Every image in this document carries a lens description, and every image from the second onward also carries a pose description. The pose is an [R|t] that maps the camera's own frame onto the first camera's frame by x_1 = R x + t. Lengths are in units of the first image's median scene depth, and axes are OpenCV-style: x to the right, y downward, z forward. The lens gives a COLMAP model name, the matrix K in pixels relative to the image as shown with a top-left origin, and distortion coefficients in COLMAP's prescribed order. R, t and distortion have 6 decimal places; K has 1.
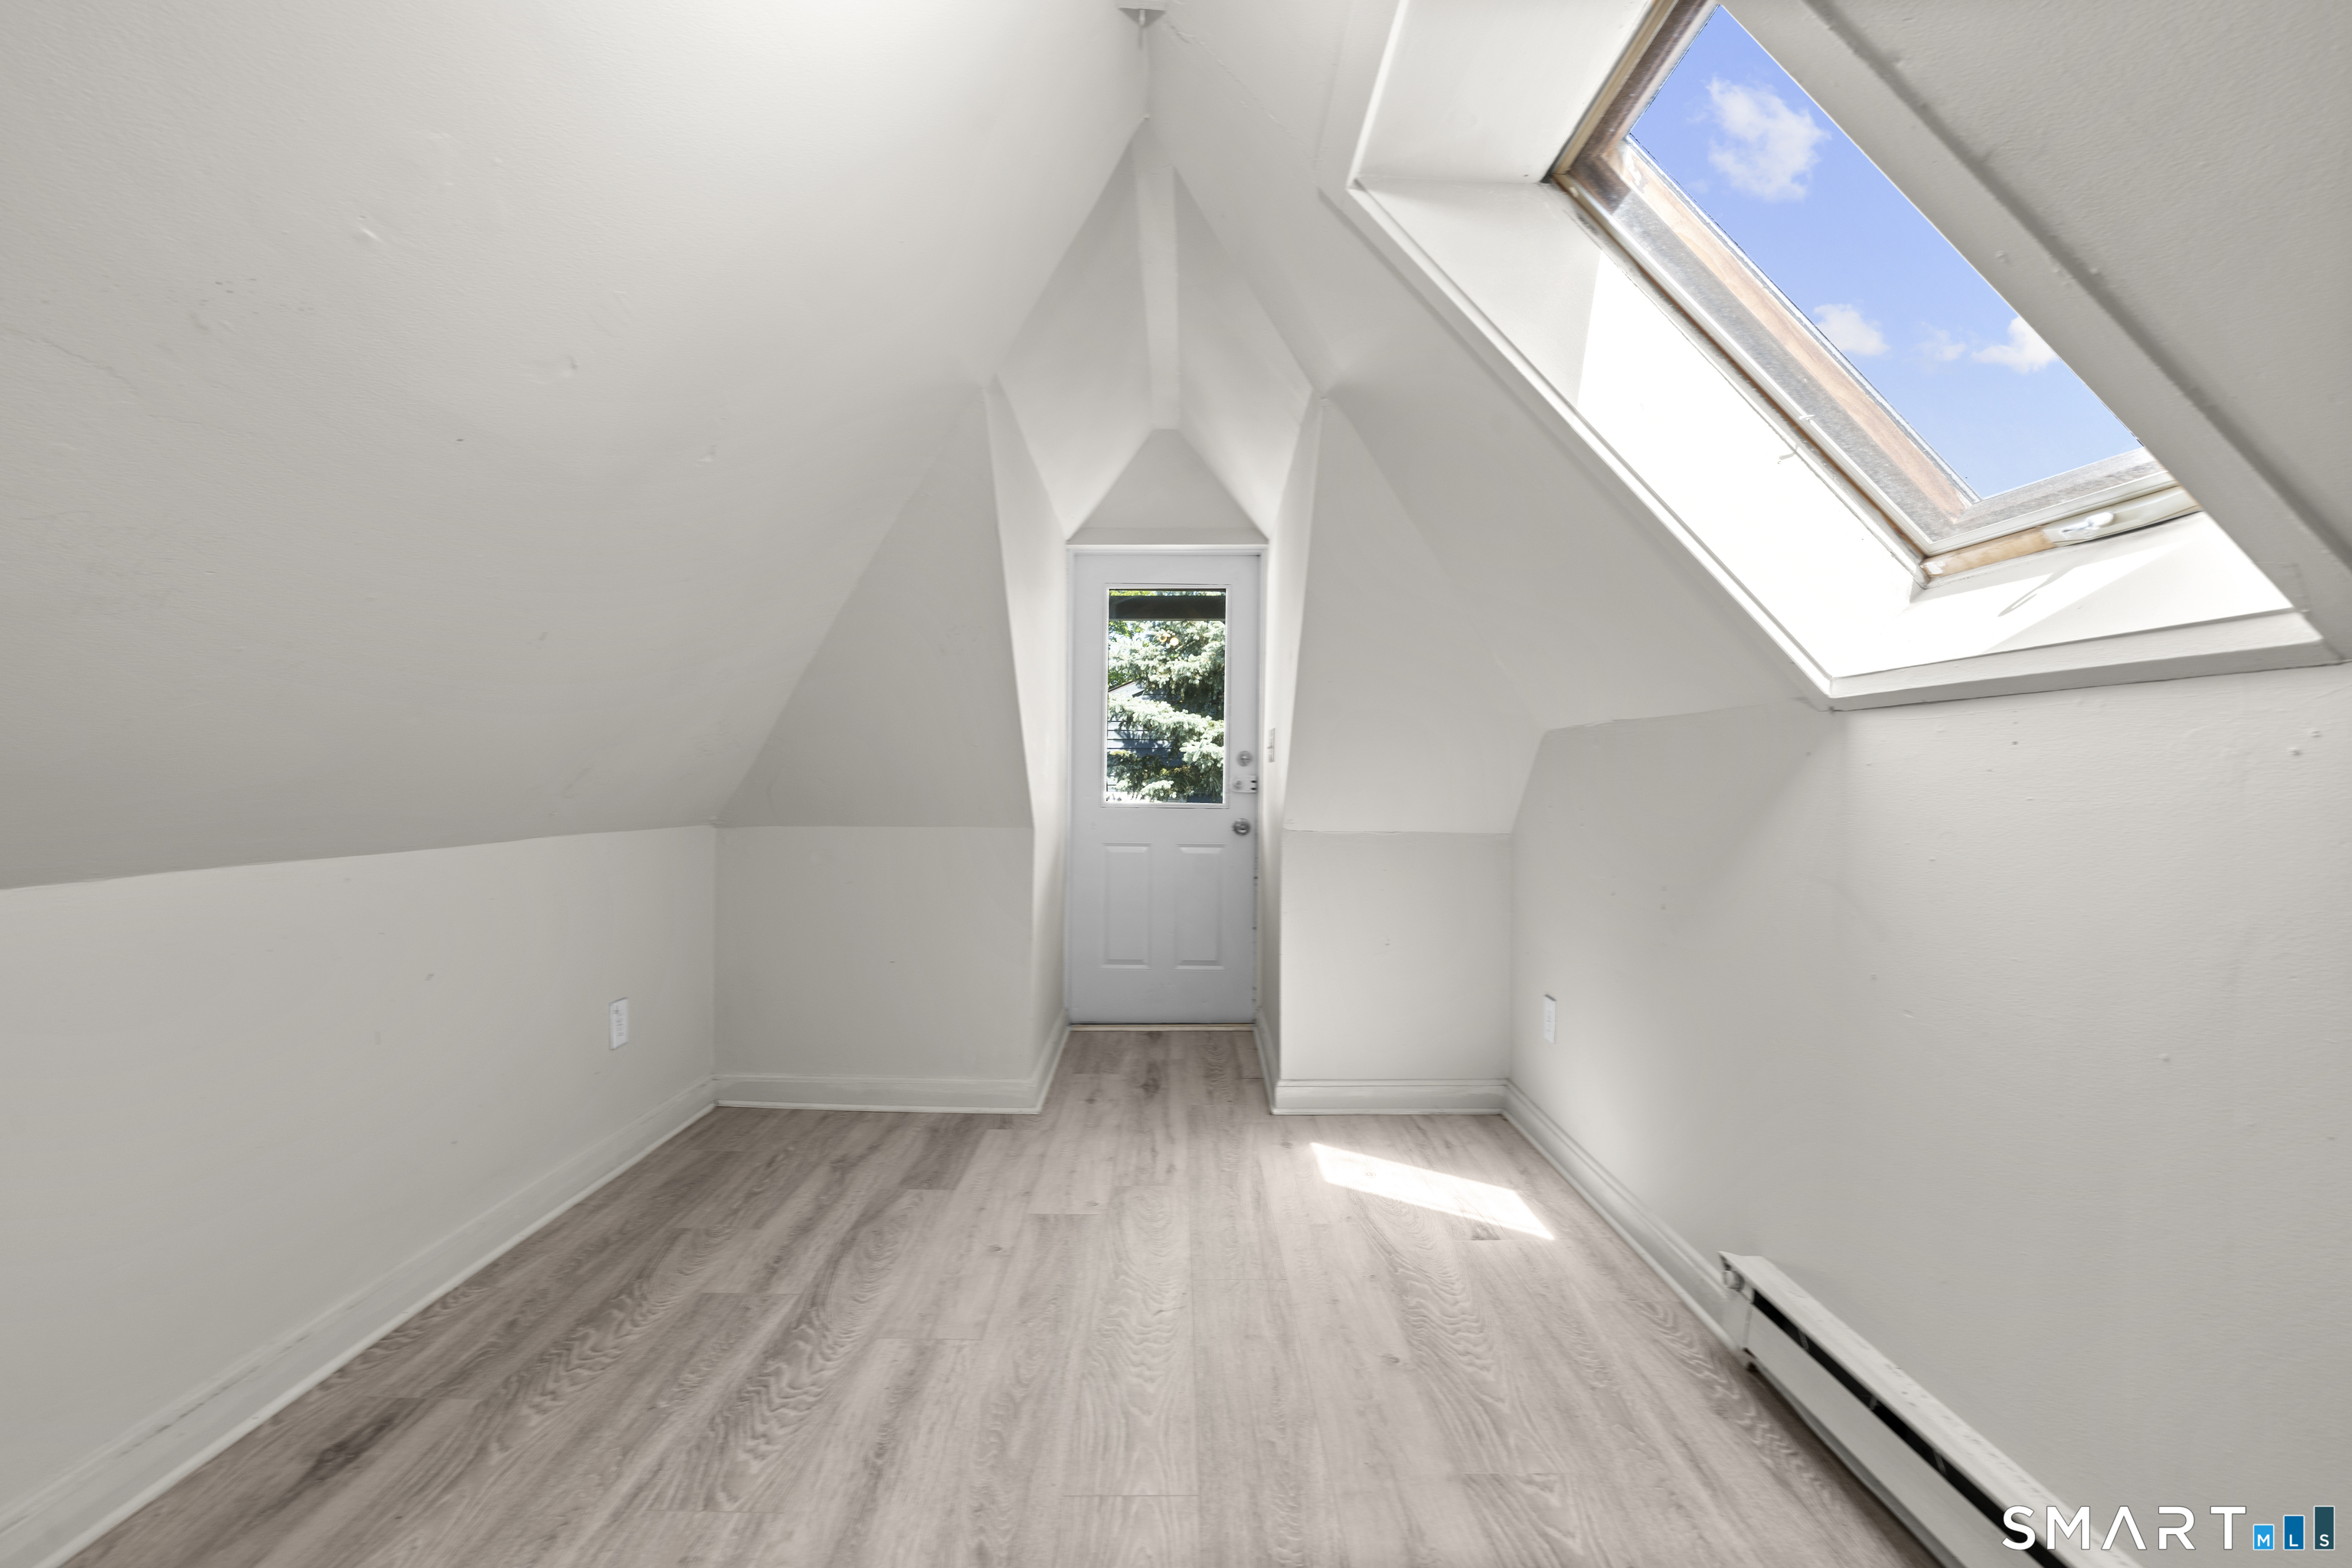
lens RADIAL K [[1049.2, 0, 1184.9], [0, 1049.2, 787.3], [0, 0, 1]] dist [-0.004205, 0.000192]
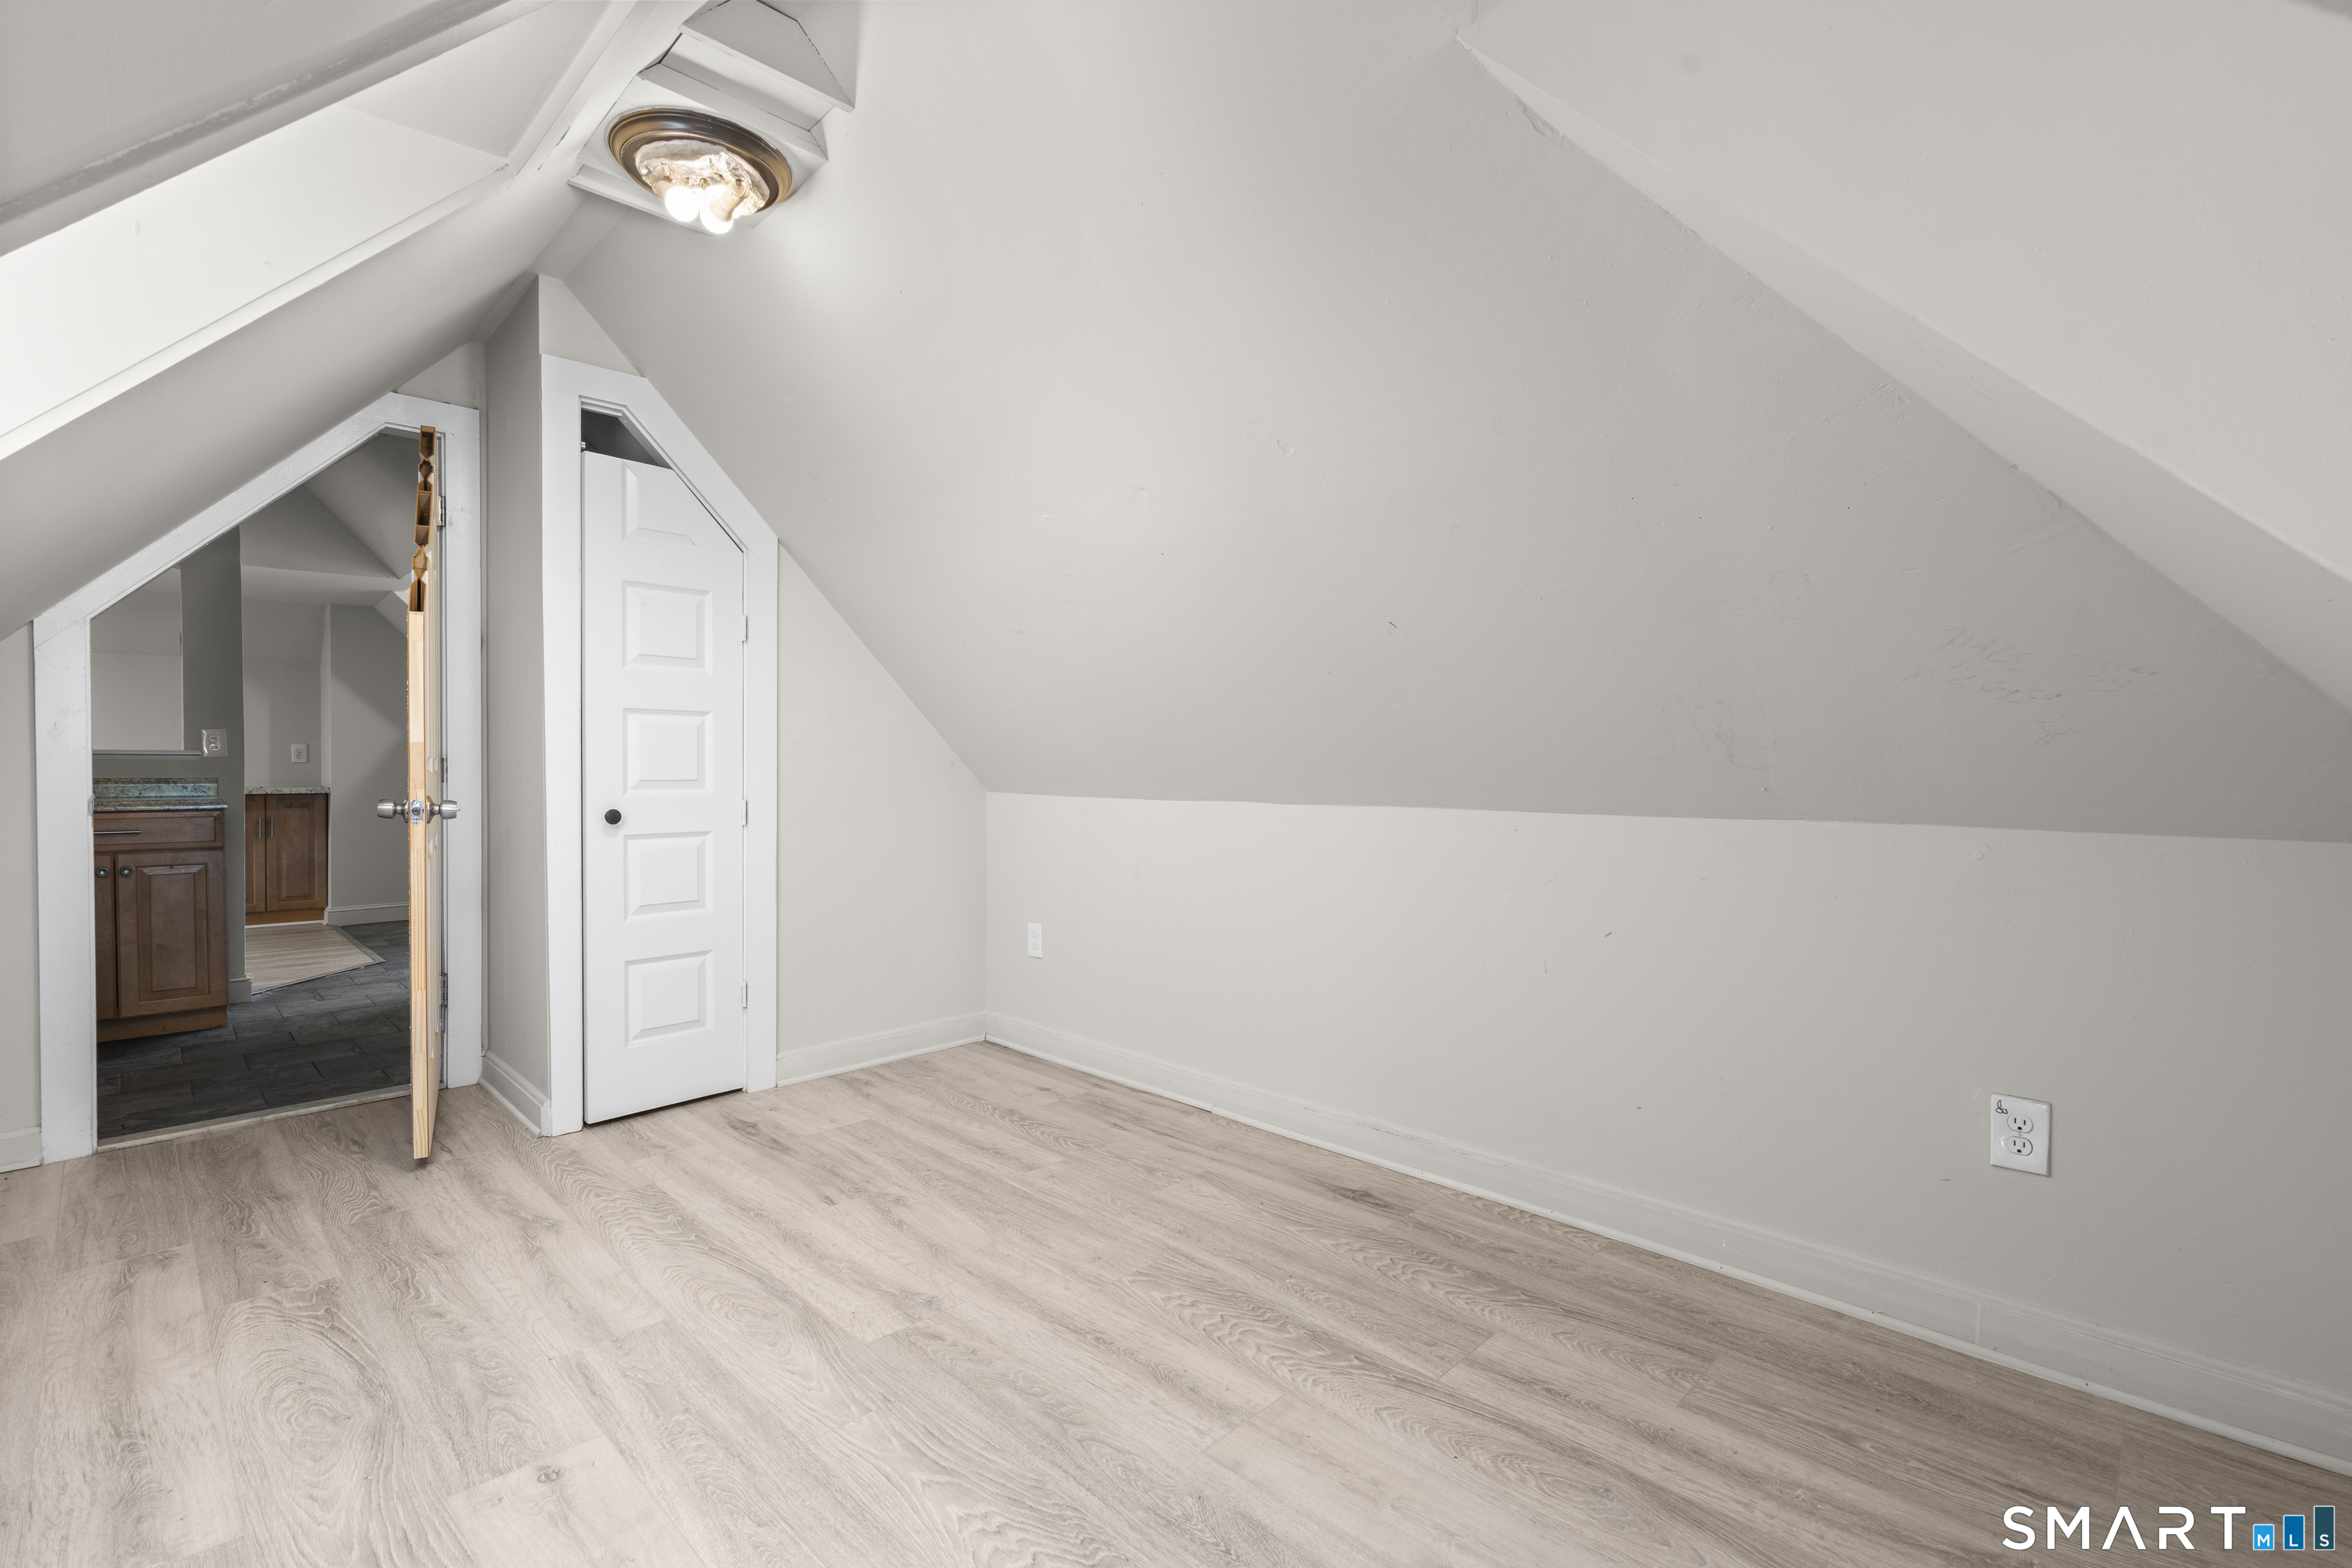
lens RADIAL K [[1048.7, 0, 1176.0], [0, 1048.7, 784.0], [0, 0, 1]] dist [-0.010942, 0.004192]
pose [[-0.704769, -0.001897, -0.709435, 0.364016], [-0.017669, 0.999733, 0.014880, 0.019858], [0.709217, 0.023022, -0.704614, 1.497542]]
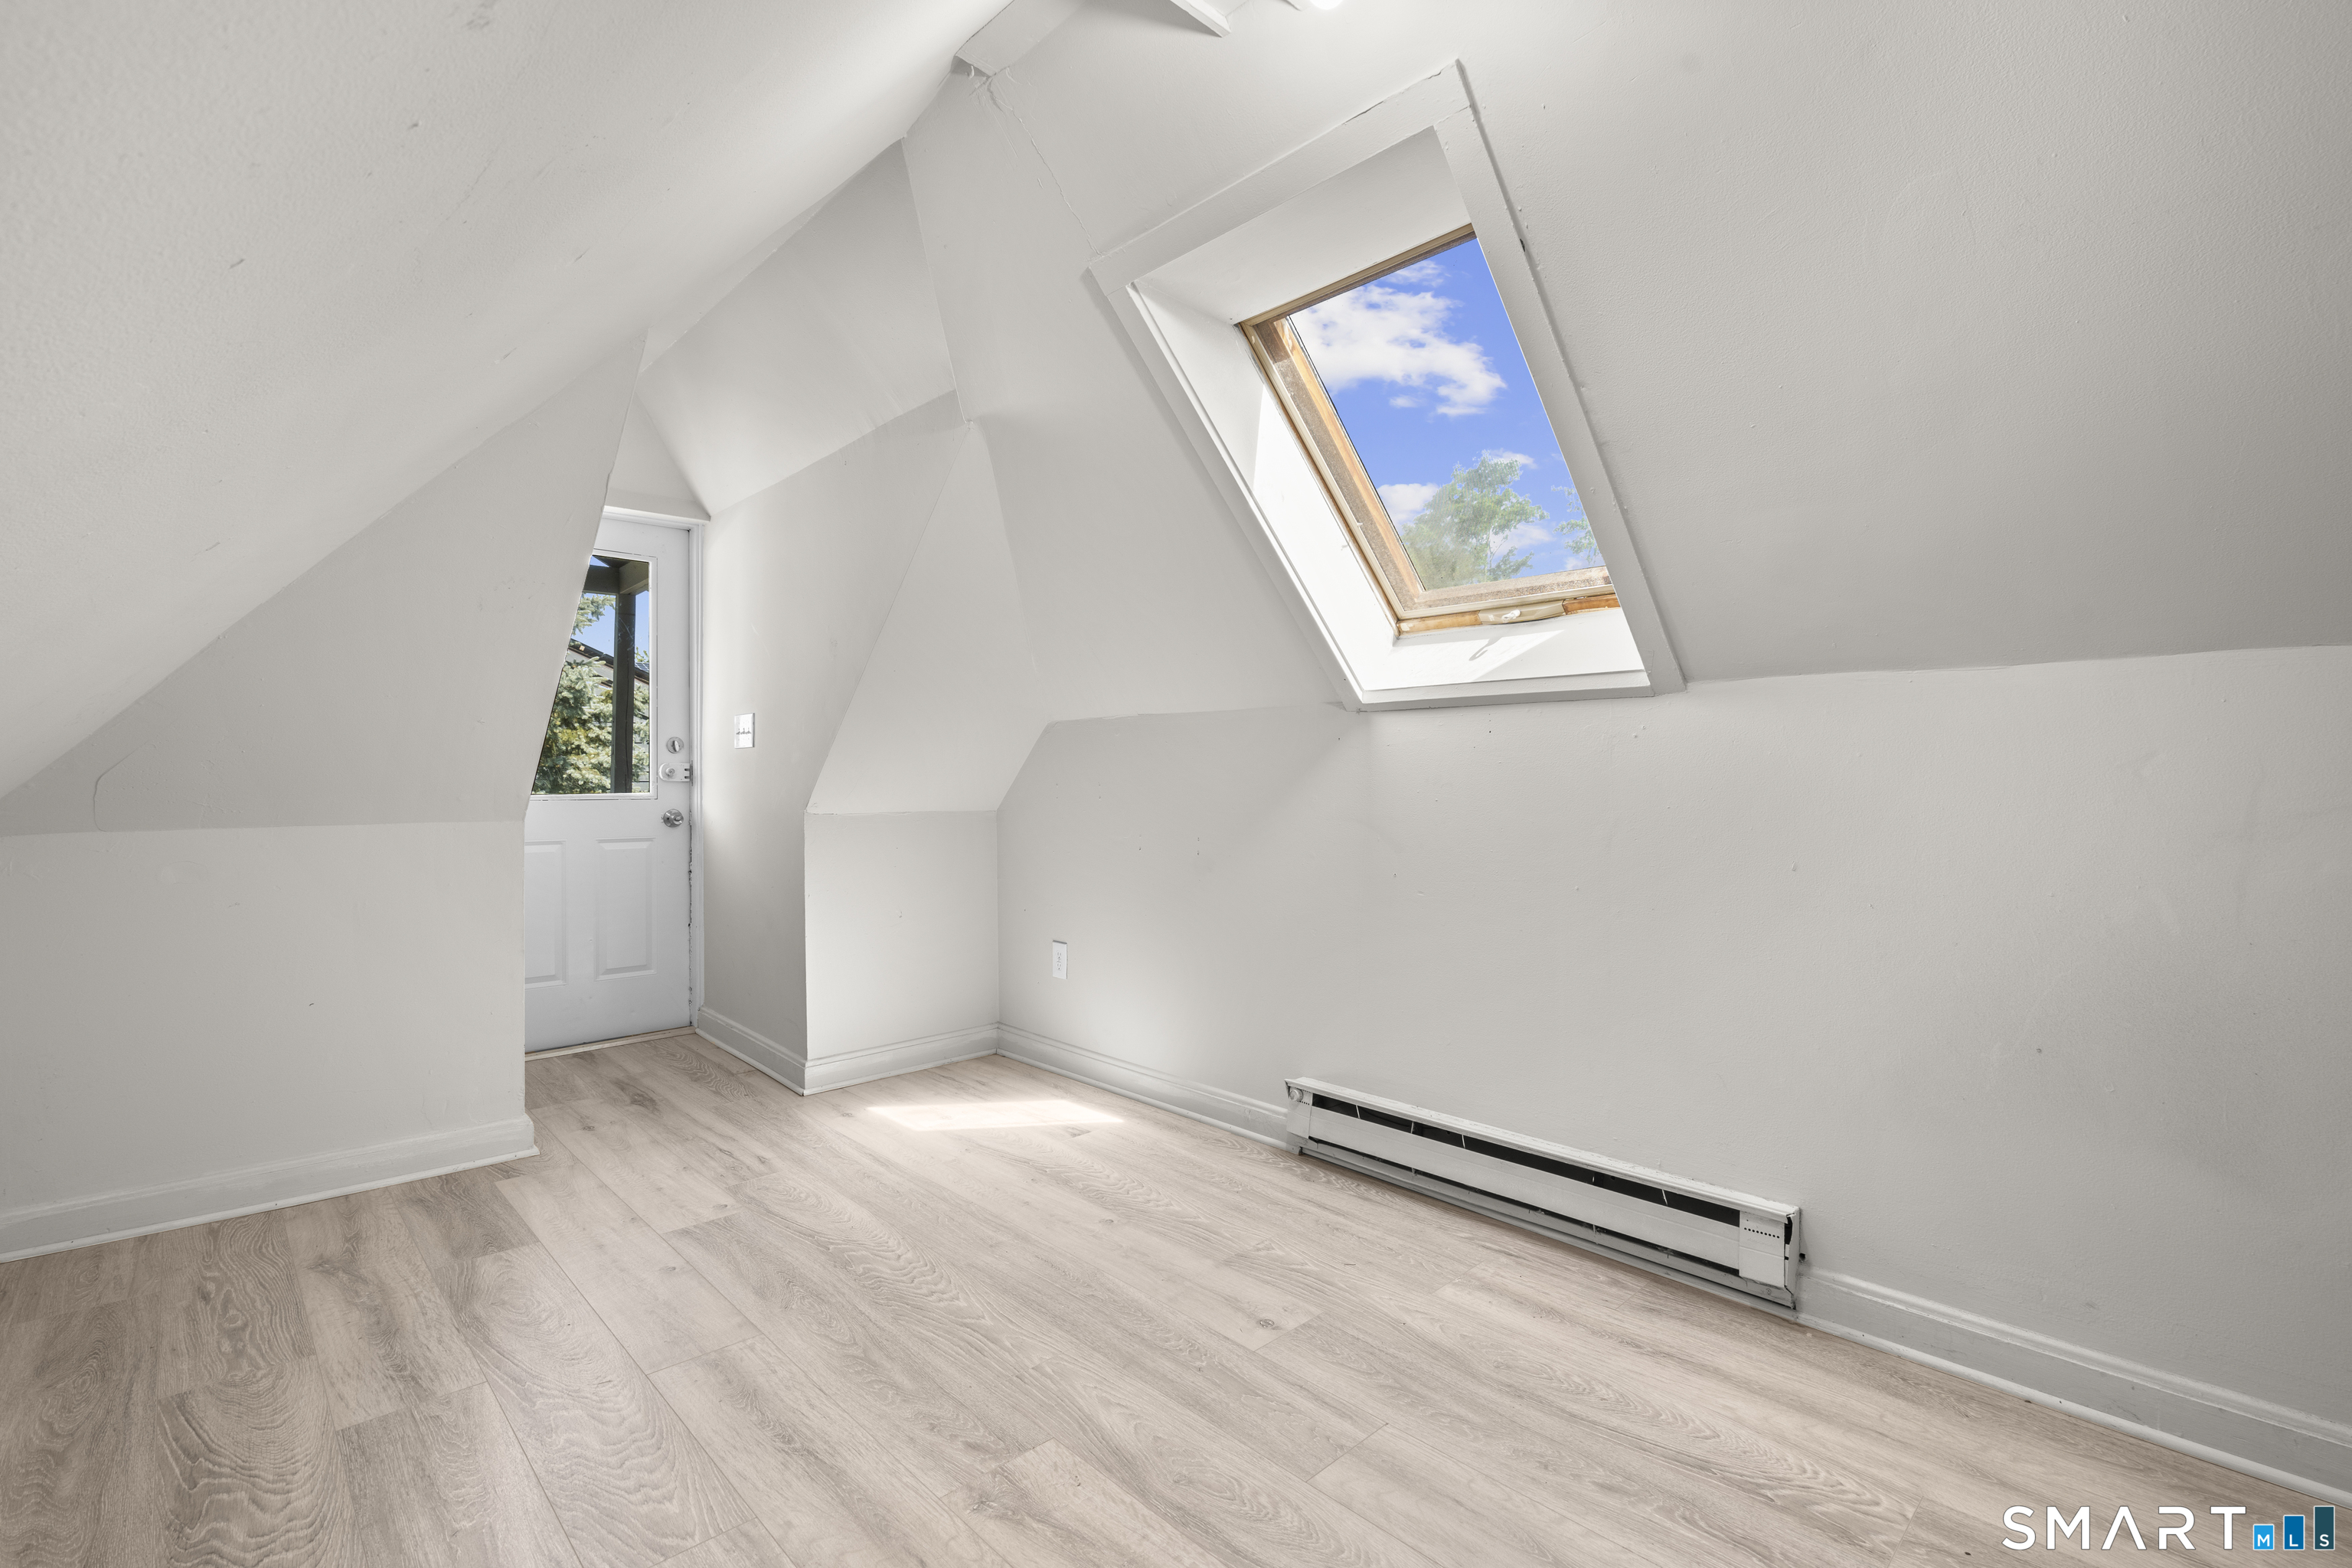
lens RADIAL K [[1048.7, 0, 1176.0], [0, 1048.7, 784.0], [0, 0, 1]] dist [-0.010942, 0.004192]
pose [[0.729252, -0.013887, 0.684104, -0.558772], [0.014922, 0.999879, 0.004391, 0.021447], [-0.684082, 0.007005, 0.729371, 0.032699]]
